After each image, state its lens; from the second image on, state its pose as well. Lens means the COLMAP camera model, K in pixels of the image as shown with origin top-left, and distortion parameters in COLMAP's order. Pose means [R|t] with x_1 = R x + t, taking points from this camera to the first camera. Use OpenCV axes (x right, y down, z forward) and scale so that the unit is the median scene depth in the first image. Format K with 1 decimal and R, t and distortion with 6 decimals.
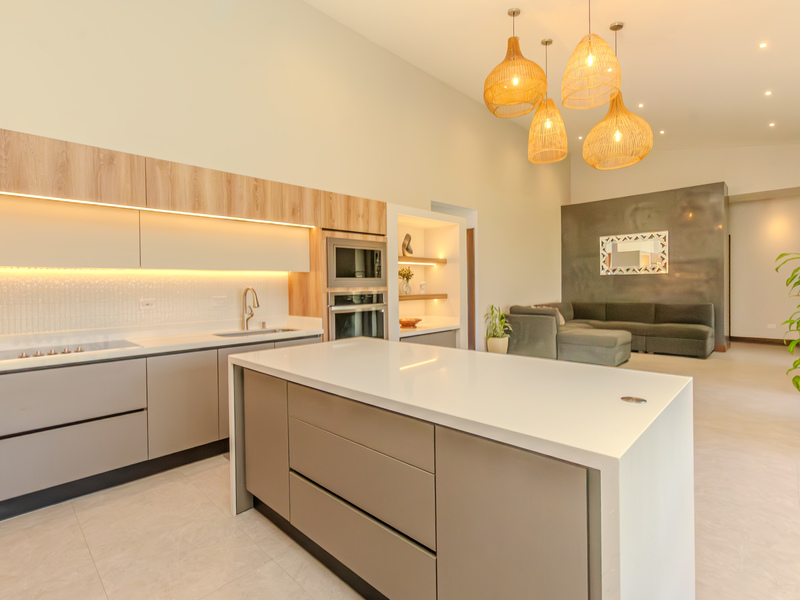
lens RADIAL K [[400.7, 0, 402.0], [0, 400.7, 291.7], [0, 0, 1]] dist [-0.001076, 0.000017]
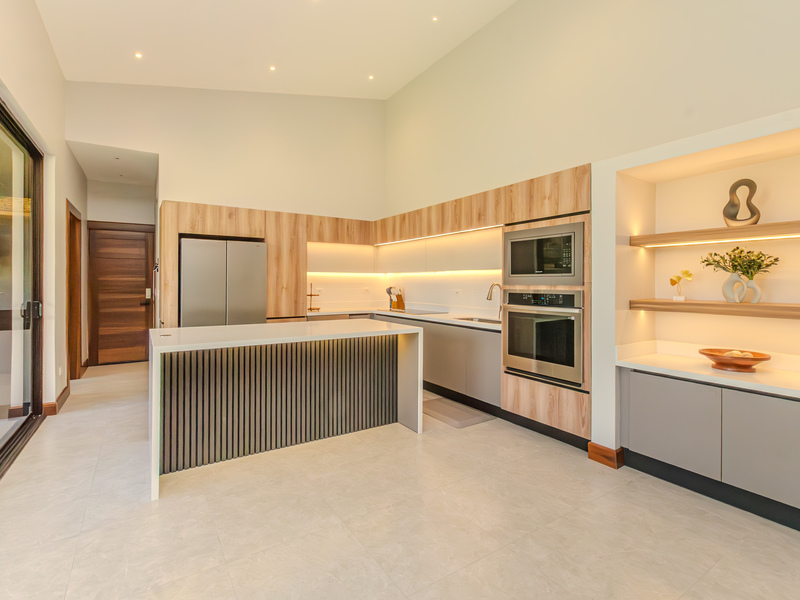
lens RADIAL K [[390.1, 0, 387.3], [0, 390.1, 282.5], [0, 0, 1]] dist [0.000080, 0.000273]
pose [[-0.237947, 0.016424, -0.971139, 0.591169], [-0.012207, 0.999727, 0.019898, -0.022372], [0.971201, 0.016590, -0.237682, 0.694244]]
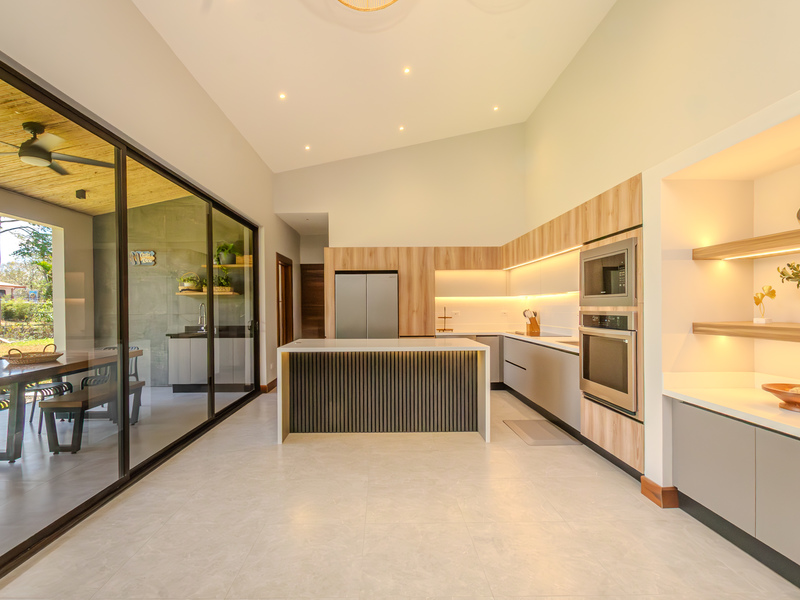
lens RADIAL K [[396.6, 0, 387.9], [0, 396.6, 310.3], [0, 0, 1]] dist [0.000640, 0.000423]
pose [[-0.711922, 0.029529, -0.701638, 0.583582], [0.011673, 0.999475, 0.030219, -0.024897], [0.702162, 0.013324, -0.711893, 0.985232]]
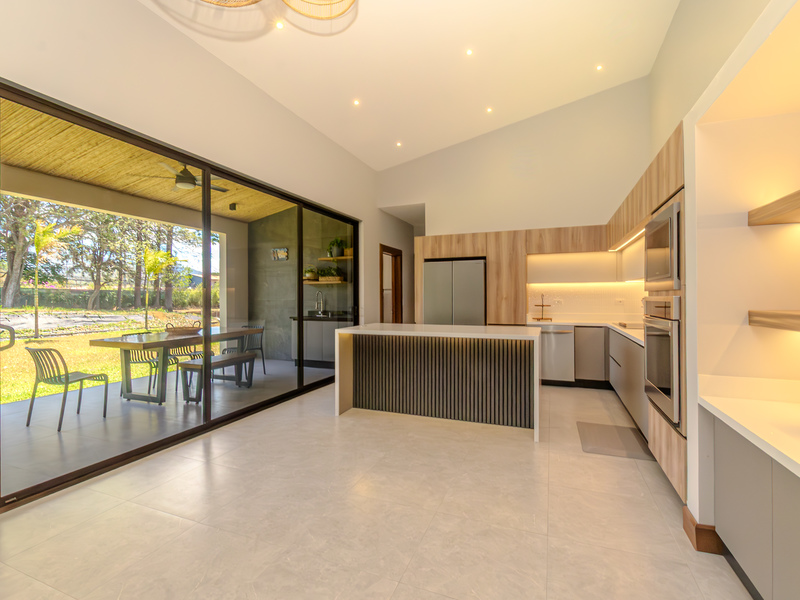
lens RADIAL K [[391.8, 0, 394.1], [0, 391.8, 298.1], [0, 0, 1]] dist [-0.000501, 0.000138]
pose [[-0.928436, 0.023009, -0.370779, 0.404213], [0.016863, 0.999662, 0.019810, -0.014333], [0.371110, 0.012140, -0.928510, 1.115530]]
